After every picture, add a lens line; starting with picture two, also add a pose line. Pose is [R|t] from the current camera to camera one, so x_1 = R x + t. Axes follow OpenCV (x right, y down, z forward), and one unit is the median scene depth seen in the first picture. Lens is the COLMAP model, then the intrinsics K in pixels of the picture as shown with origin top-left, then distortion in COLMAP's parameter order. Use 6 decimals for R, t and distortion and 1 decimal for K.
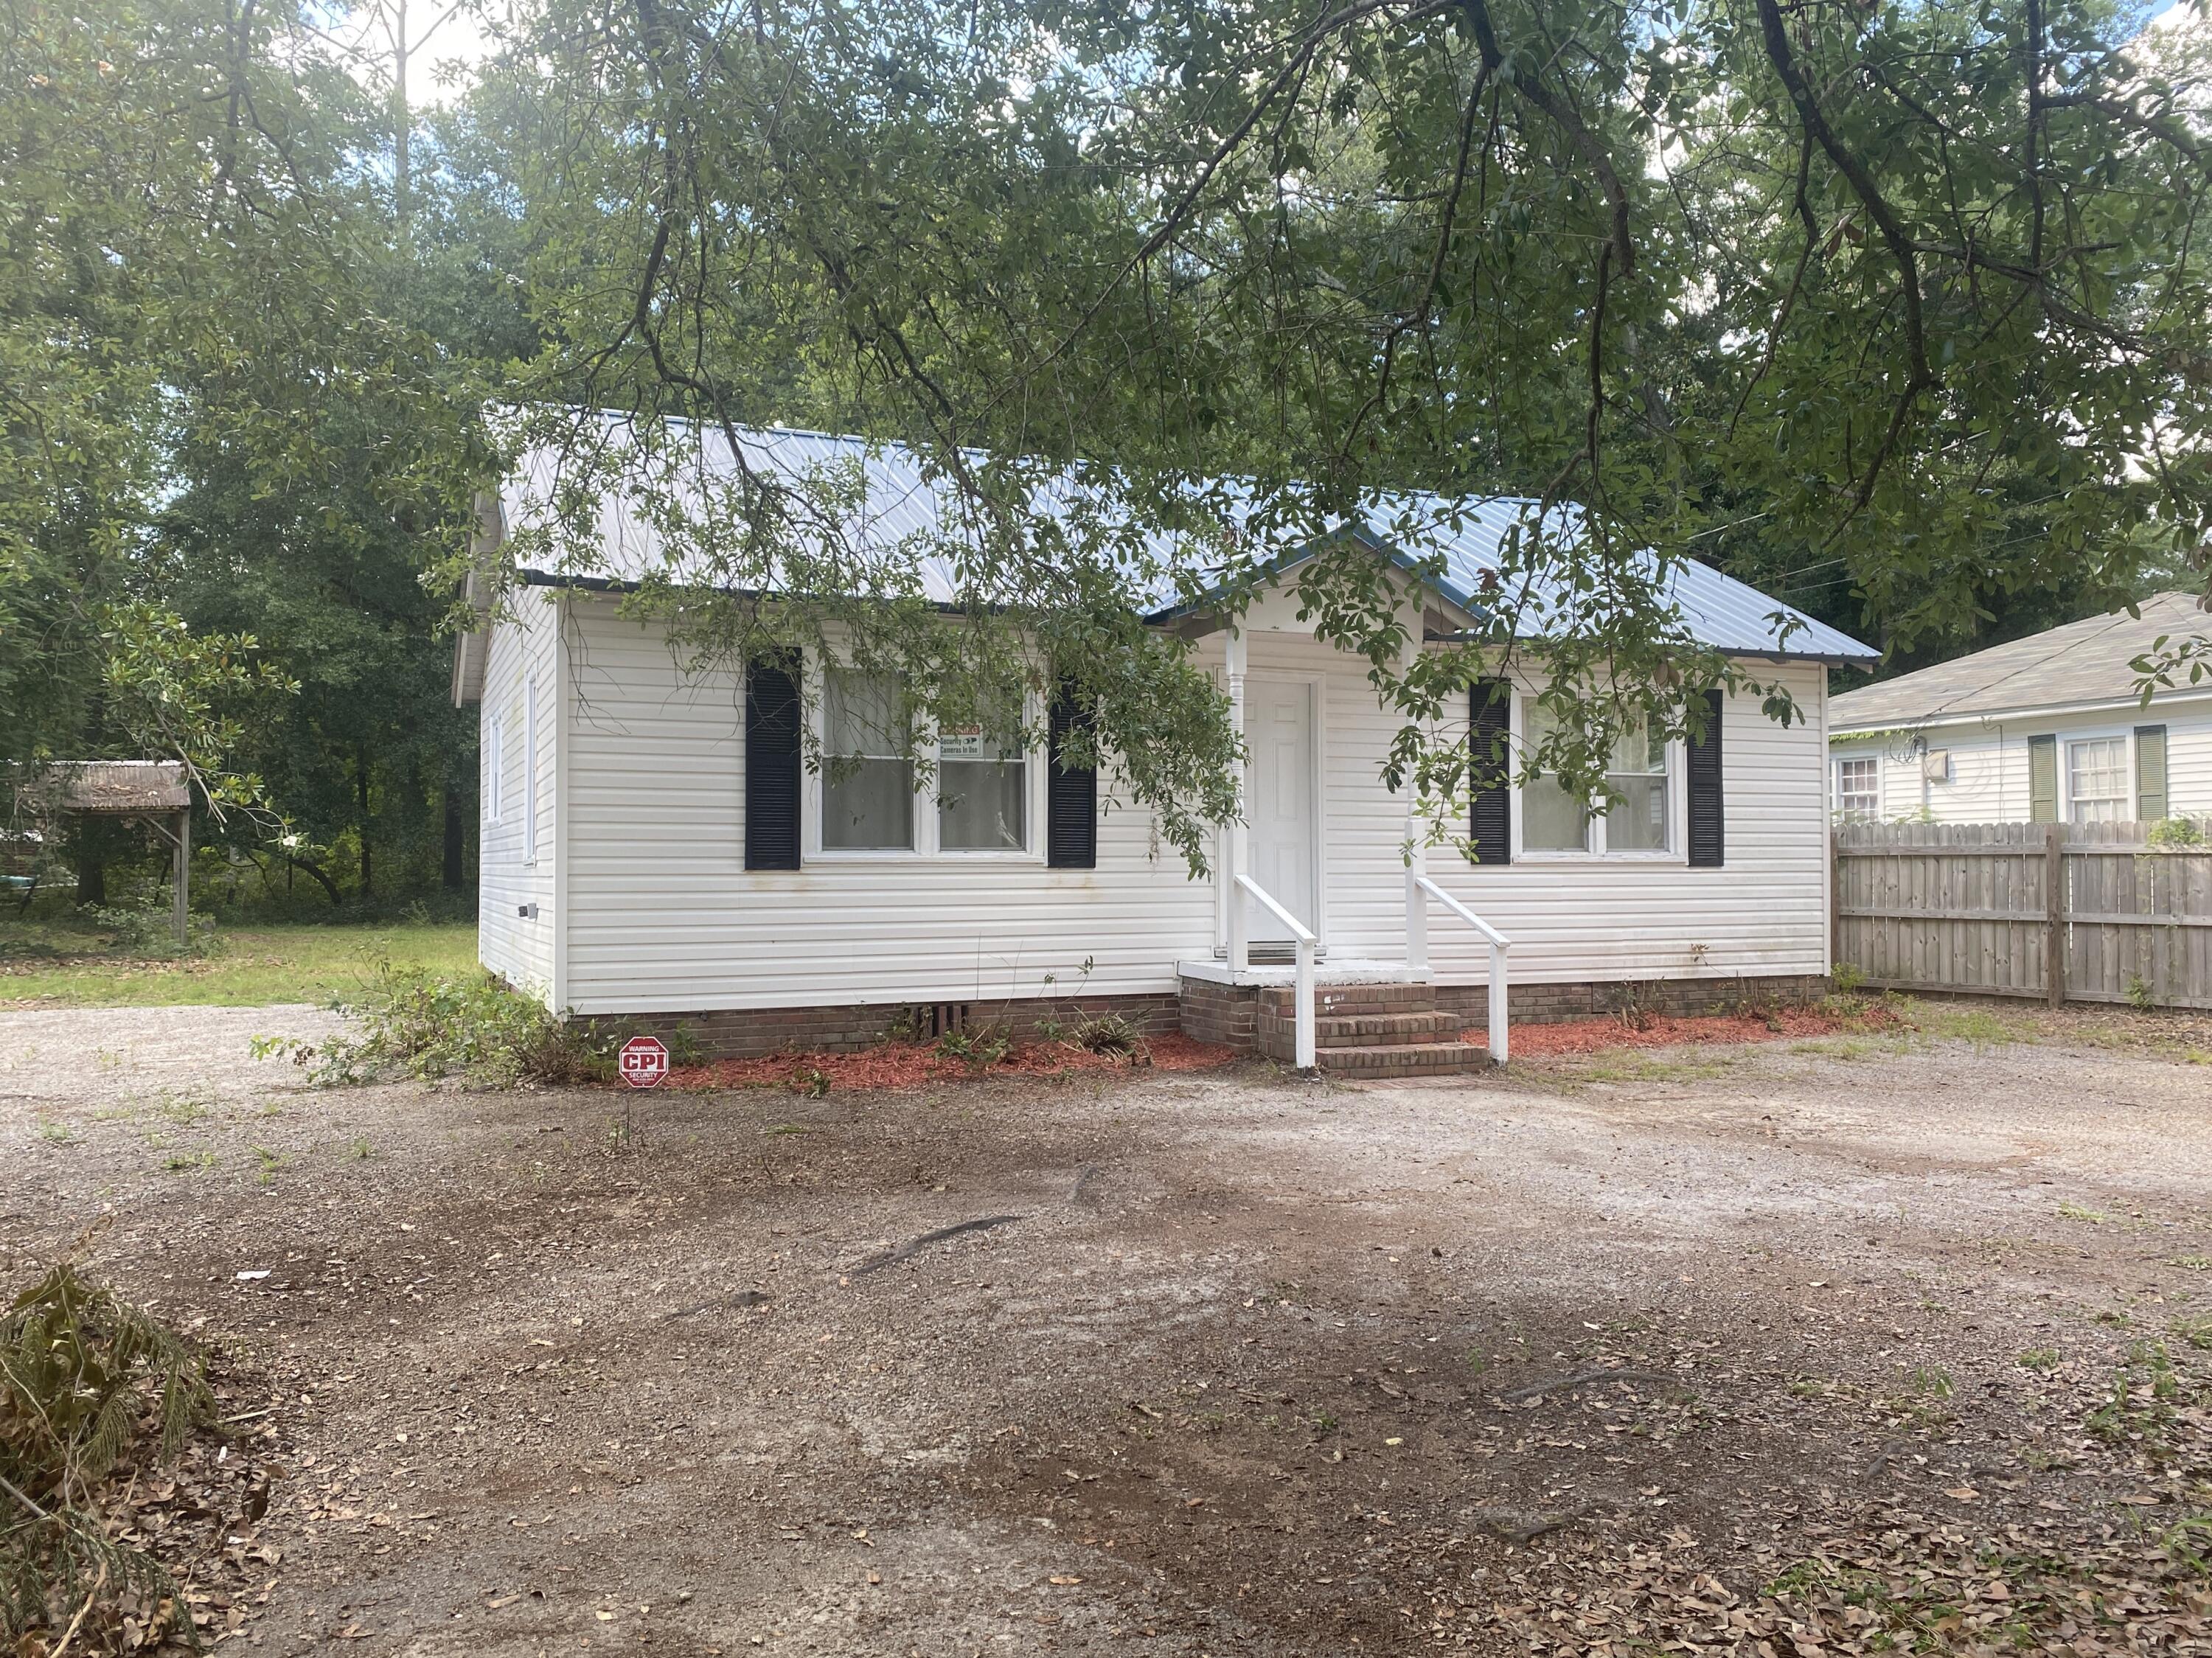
lens RADIAL K [[1692.7, 0, 1103.5], [0, 1692.7, 823.5], [0, 0, 1]] dist [-0.029545, 0.023603]
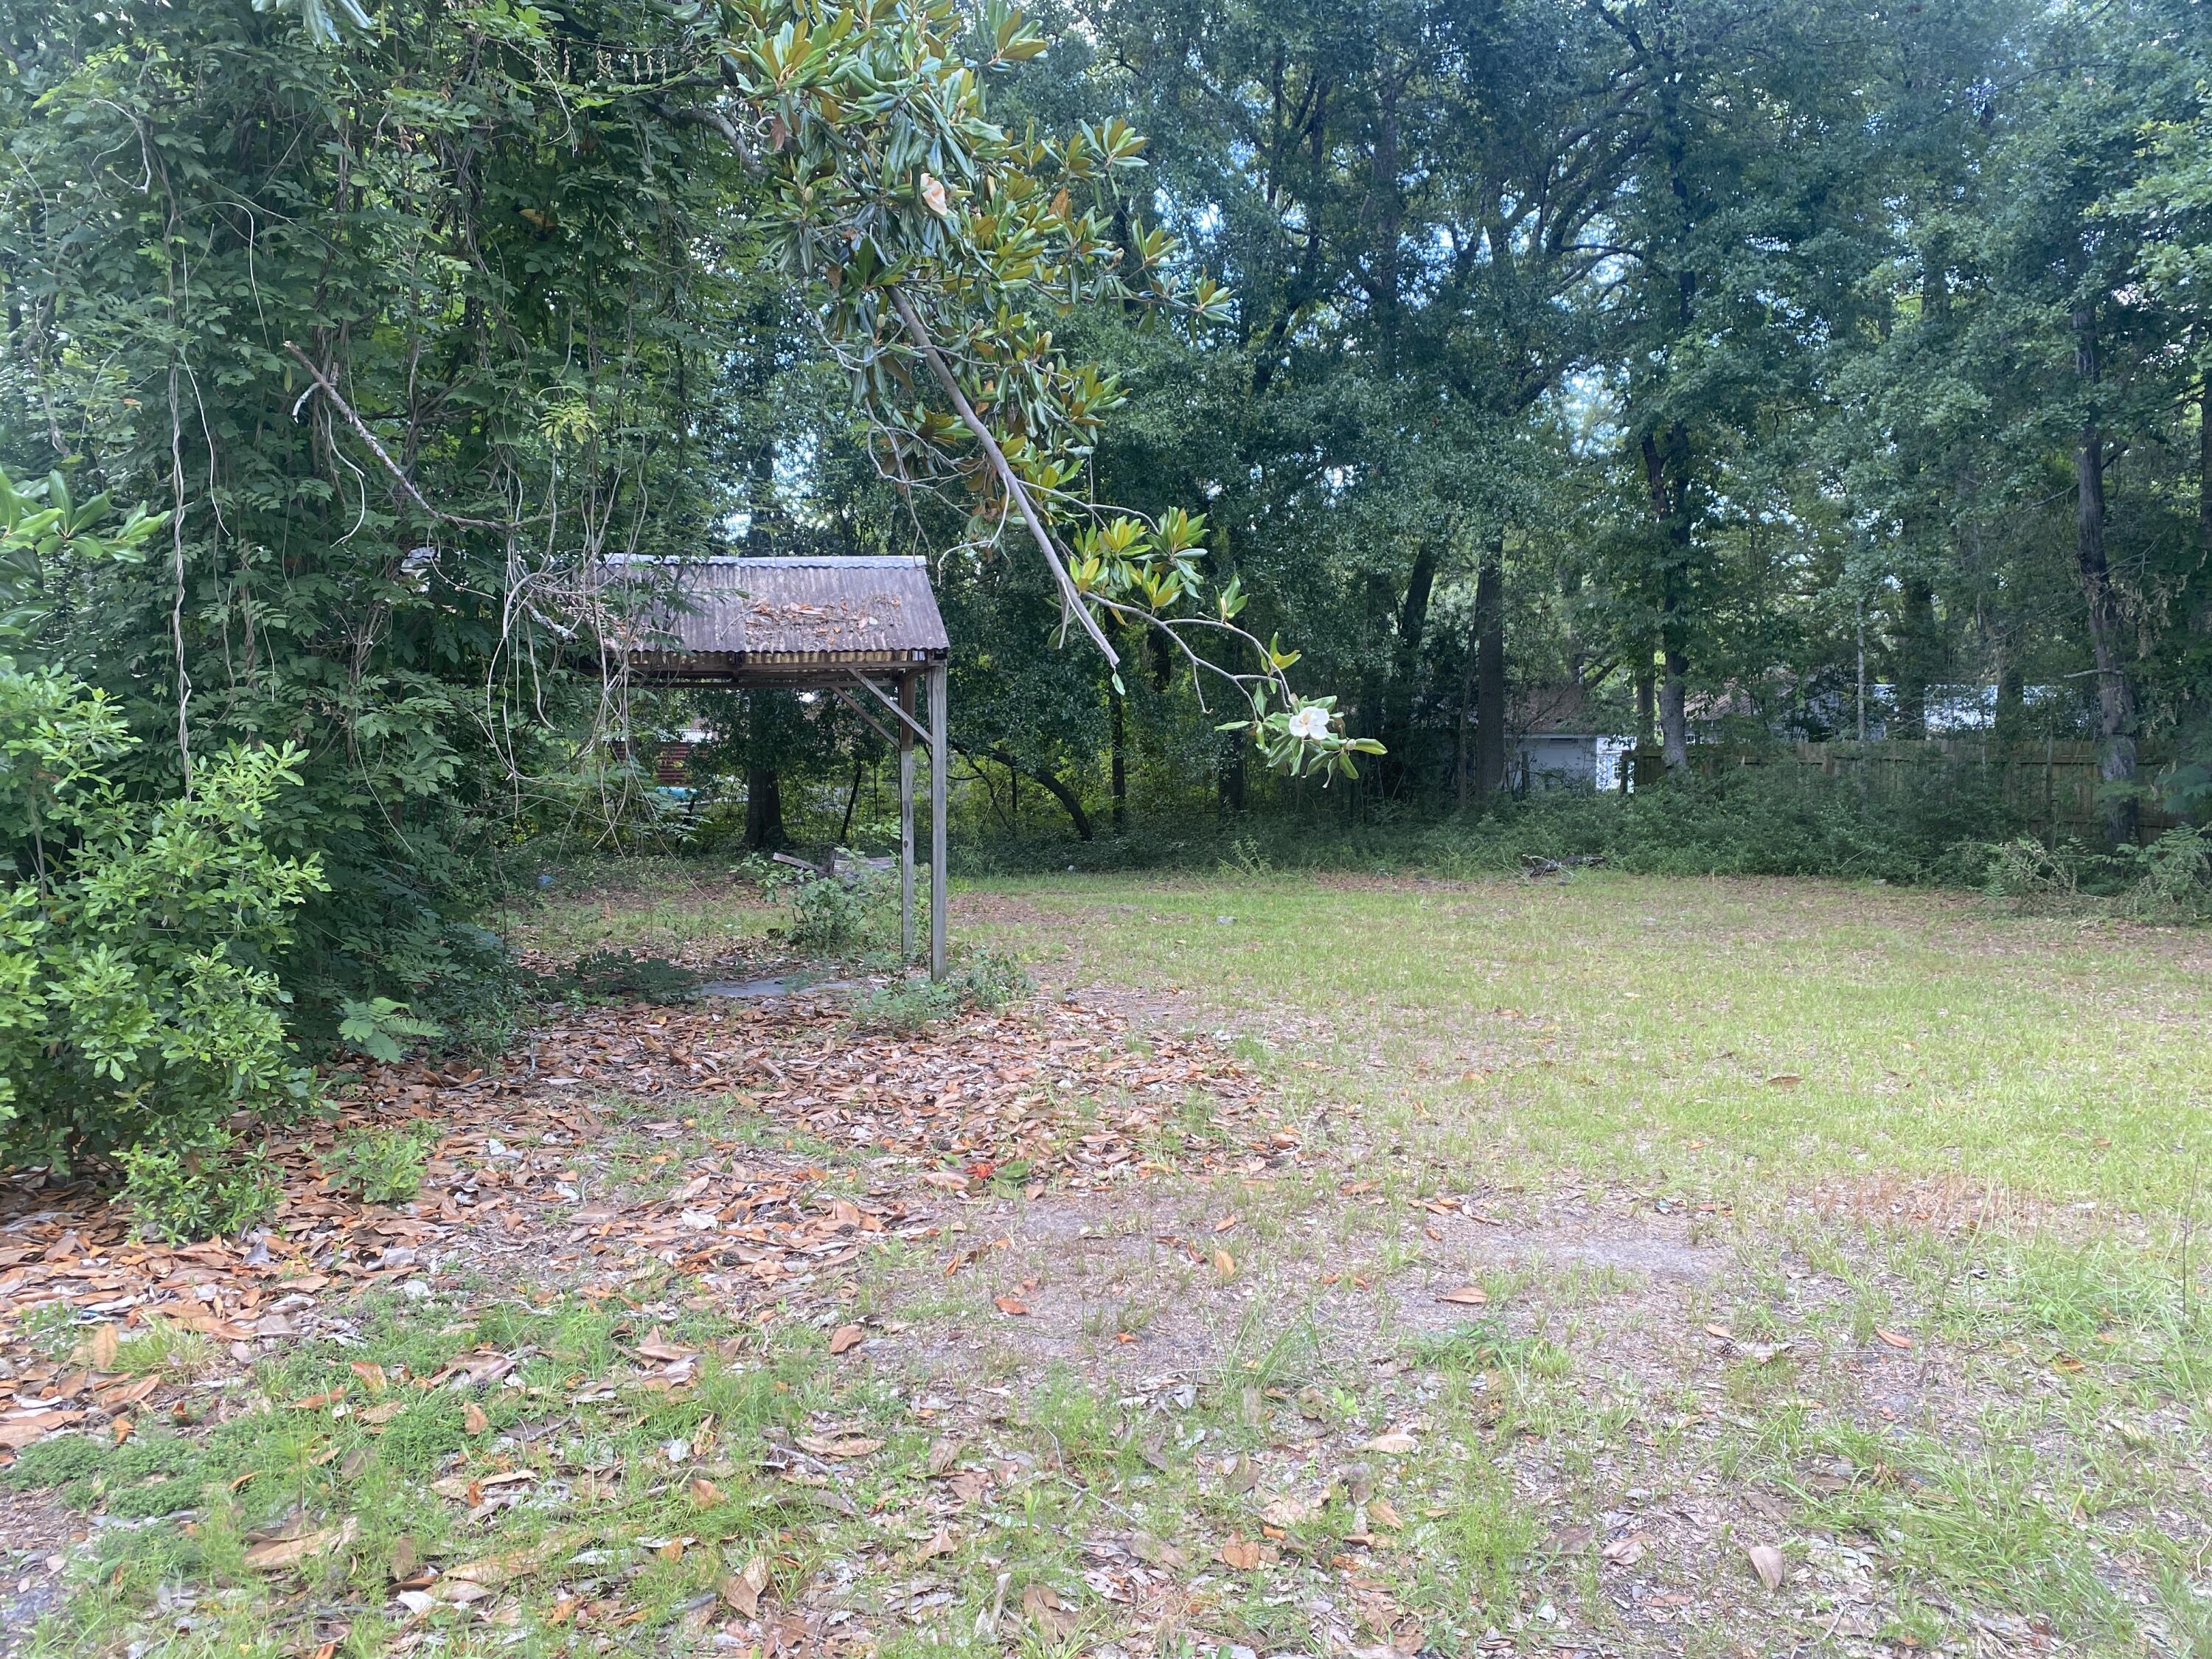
lens RADIAL K [[1692.8, 0, 1105.9], [0, 1692.8, 829.2], [0, 0, 1]] dist [-0.029545, 0.023603]
pose [[0.944467, 0.024621, -0.327683, -0.387671], [-0.008825, 0.998730, 0.049604, 0.014210], [0.328488, -0.043957, 0.943485, 0.647655]]
